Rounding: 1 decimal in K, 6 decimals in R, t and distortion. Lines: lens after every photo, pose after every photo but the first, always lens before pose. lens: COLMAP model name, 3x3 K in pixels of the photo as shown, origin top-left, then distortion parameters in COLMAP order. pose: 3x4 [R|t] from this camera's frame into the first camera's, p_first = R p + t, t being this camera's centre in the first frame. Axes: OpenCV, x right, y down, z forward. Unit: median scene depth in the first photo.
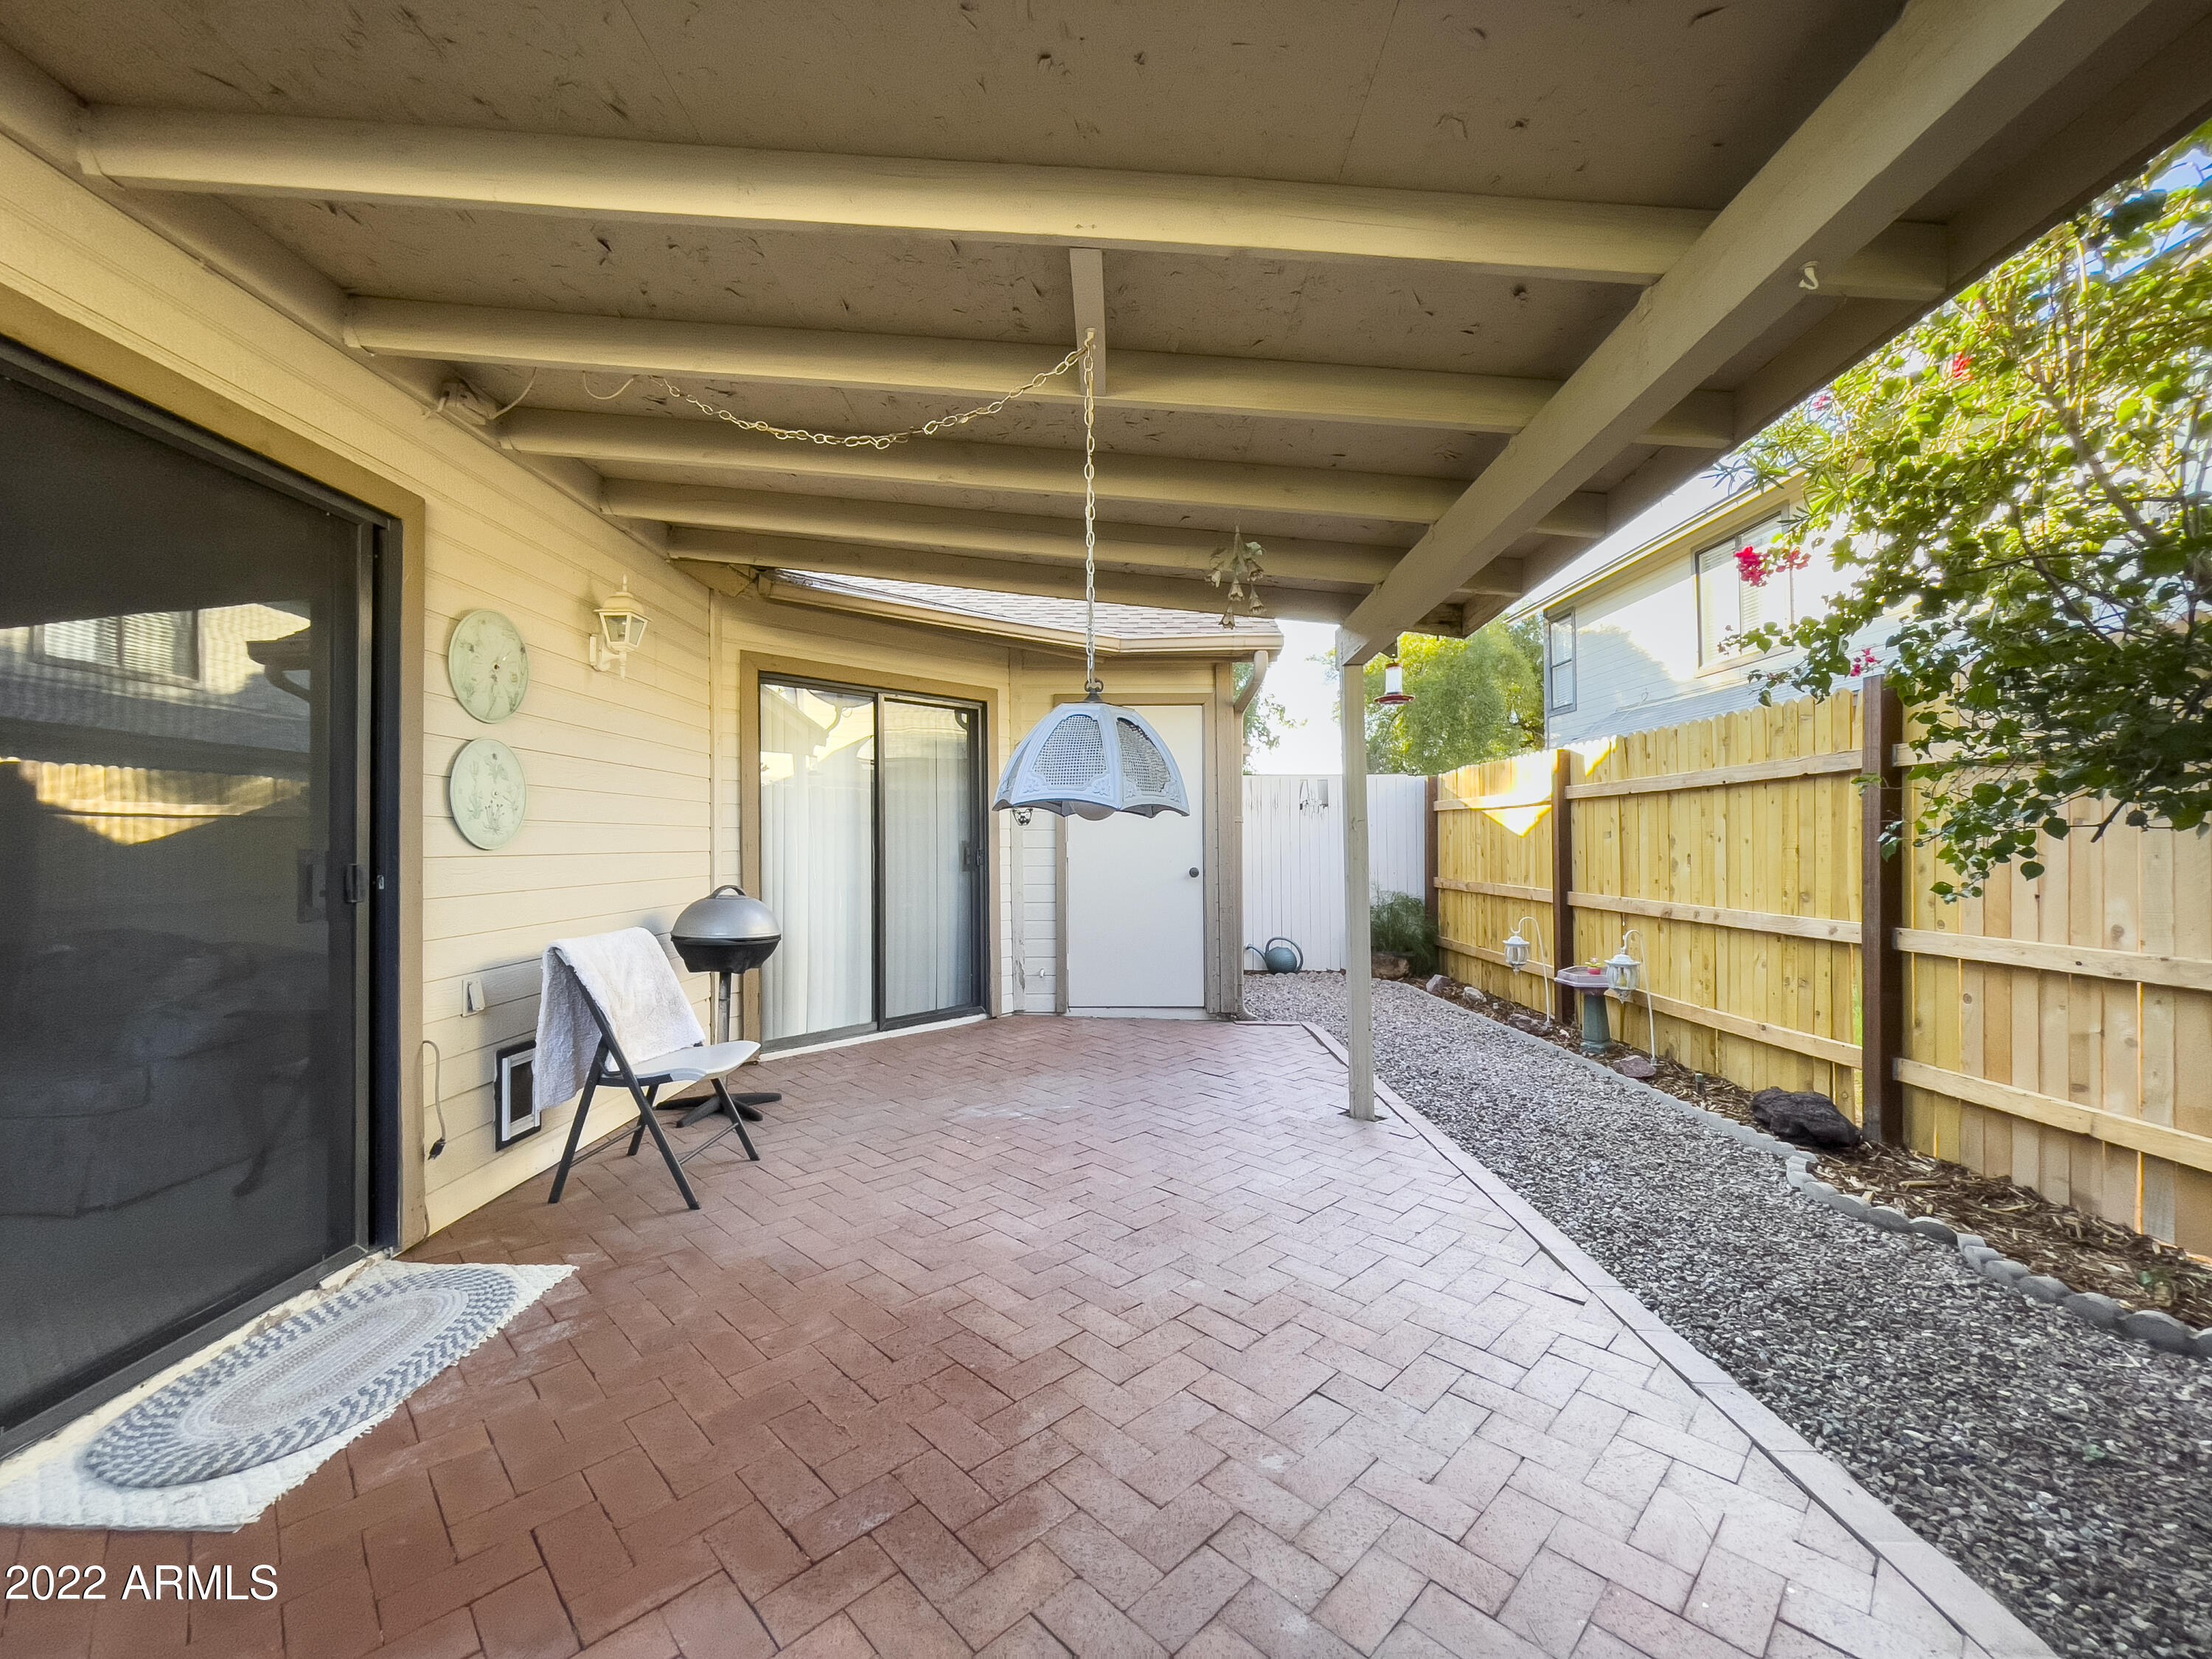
lens RADIAL K [[894.0, 0, 1104.7], [0, 894.0, 836.6], [0, 0, 1]] dist [-0.014768, 0.005580]
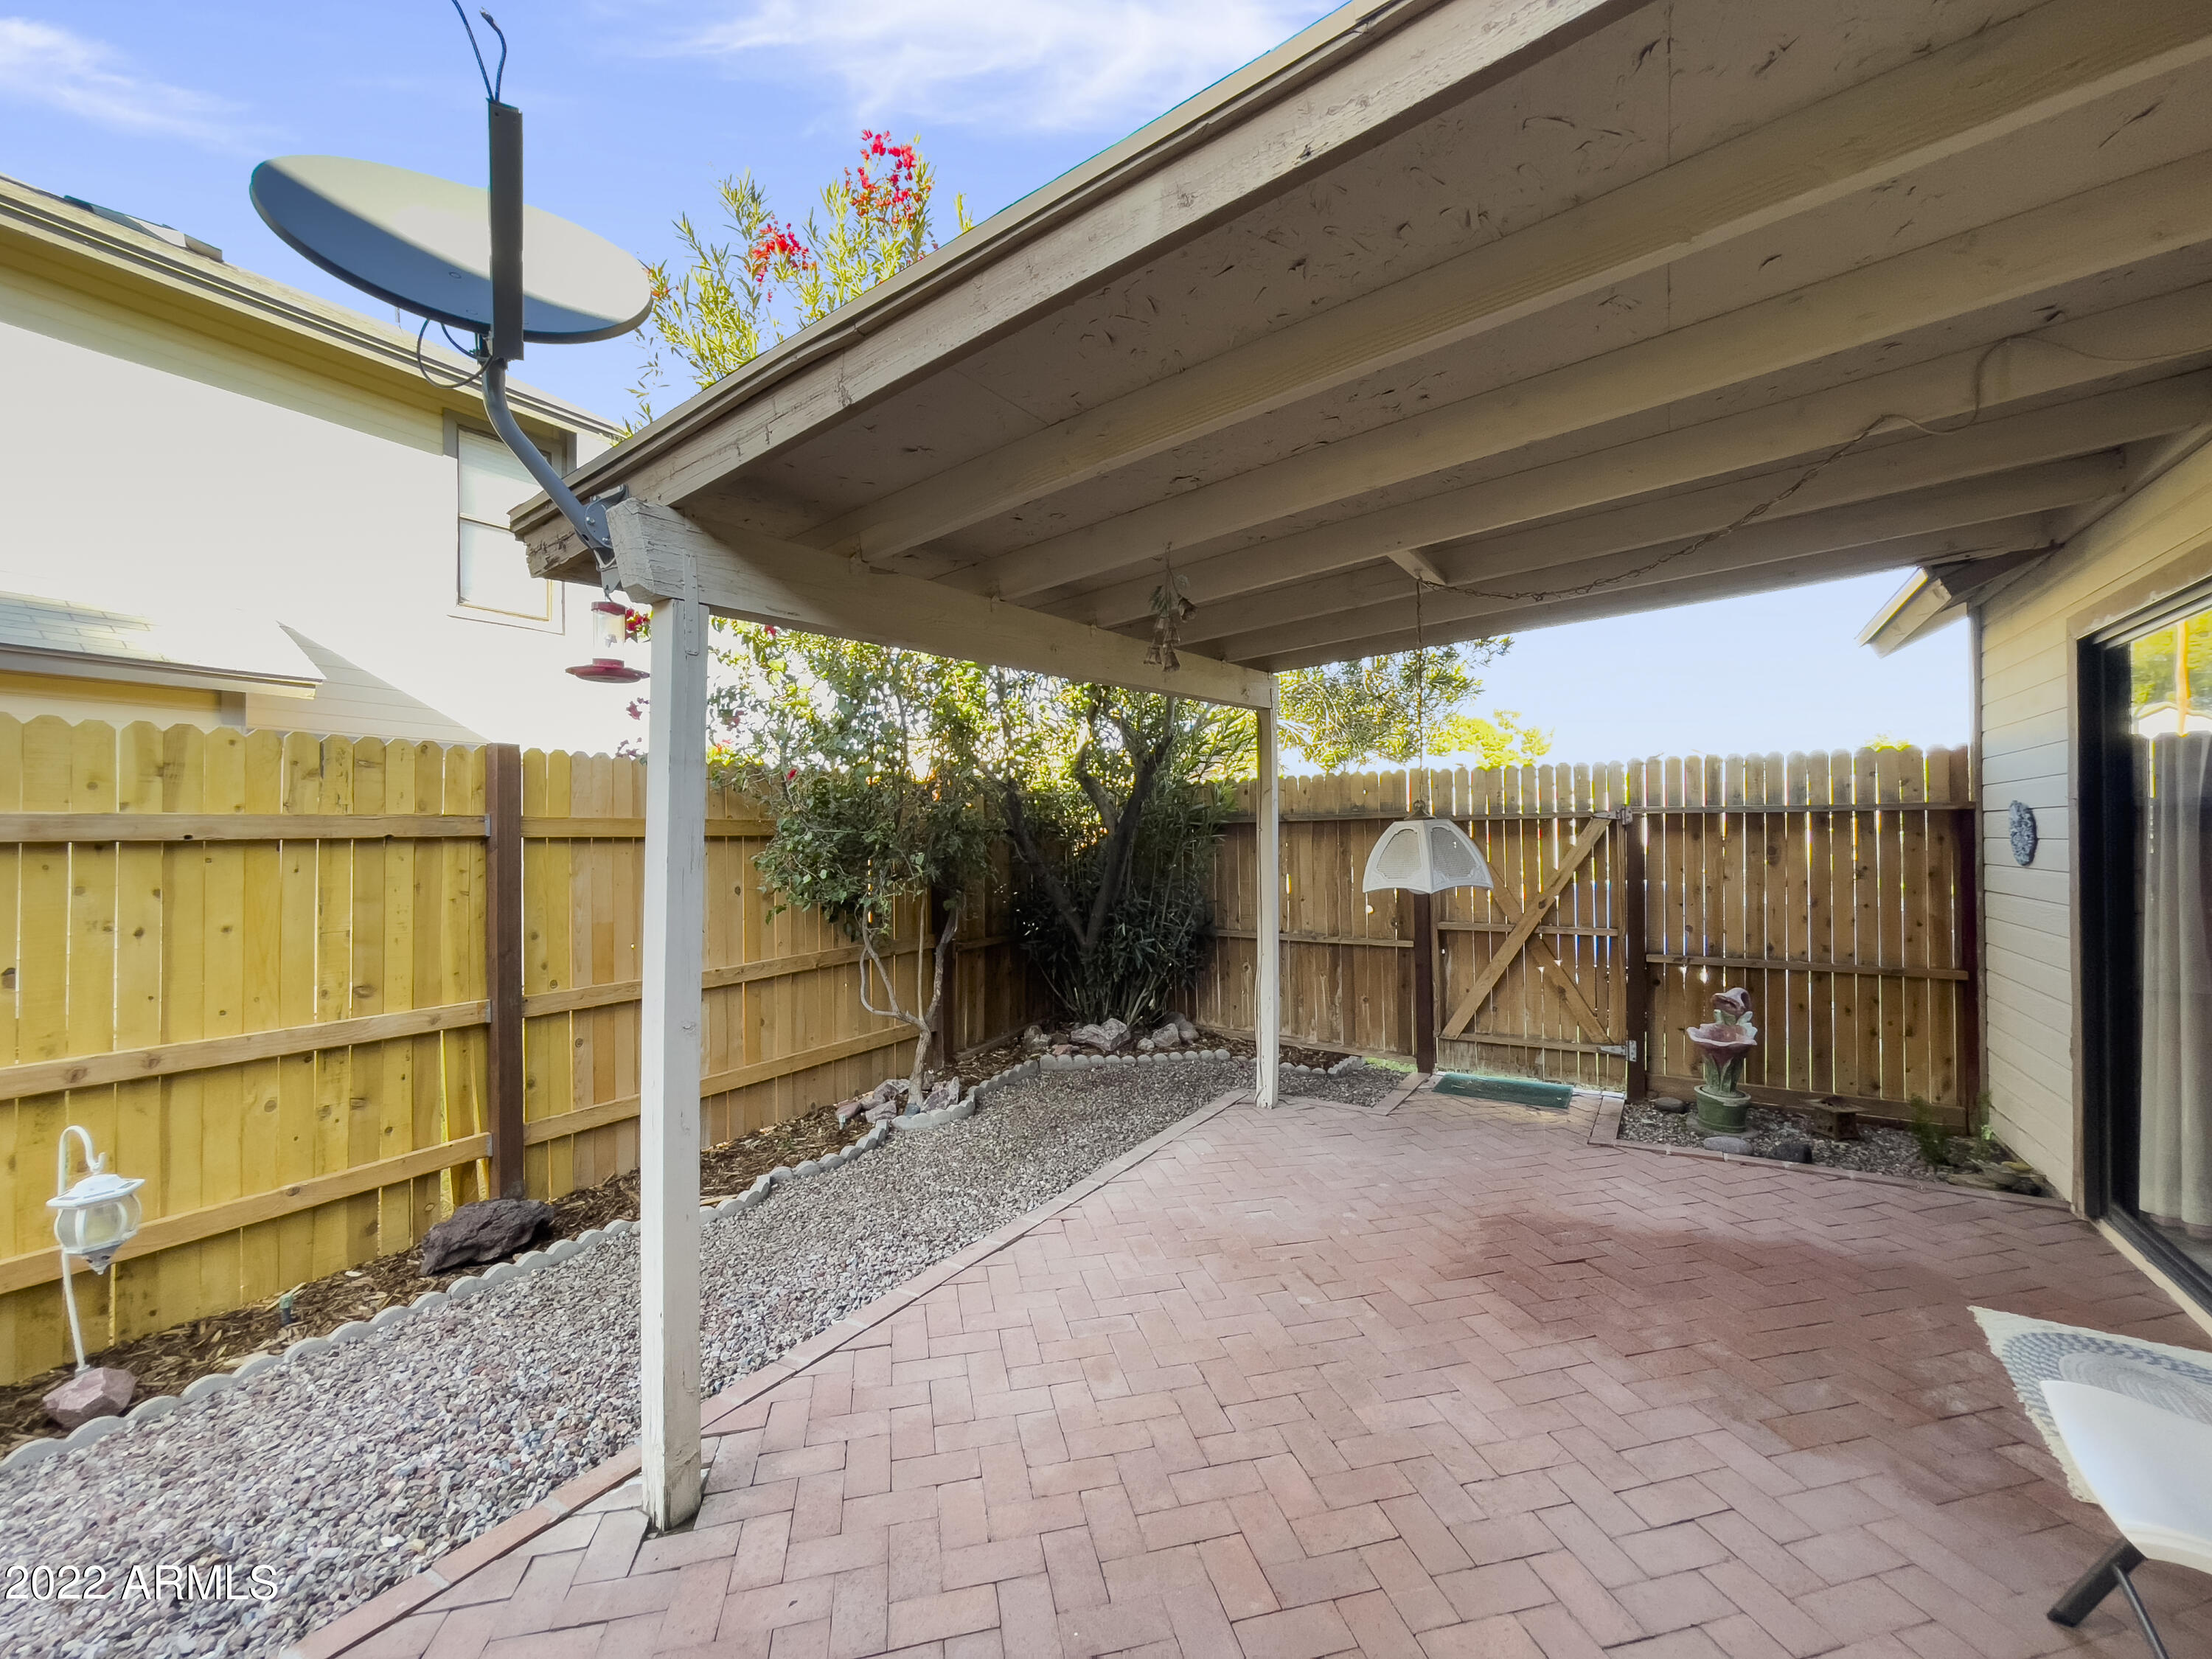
lens RADIAL K [[894.0, 0, 1104.7], [0, 894.0, 822.0], [0, 0, 1]] dist [-0.014768, 0.005580]
pose [[-0.842460, 0.025219, 0.538168, -0.312049], [0.010788, 0.999493, -0.029949, -0.082725], [-0.538650, -0.019425, -0.842305, 2.105304]]
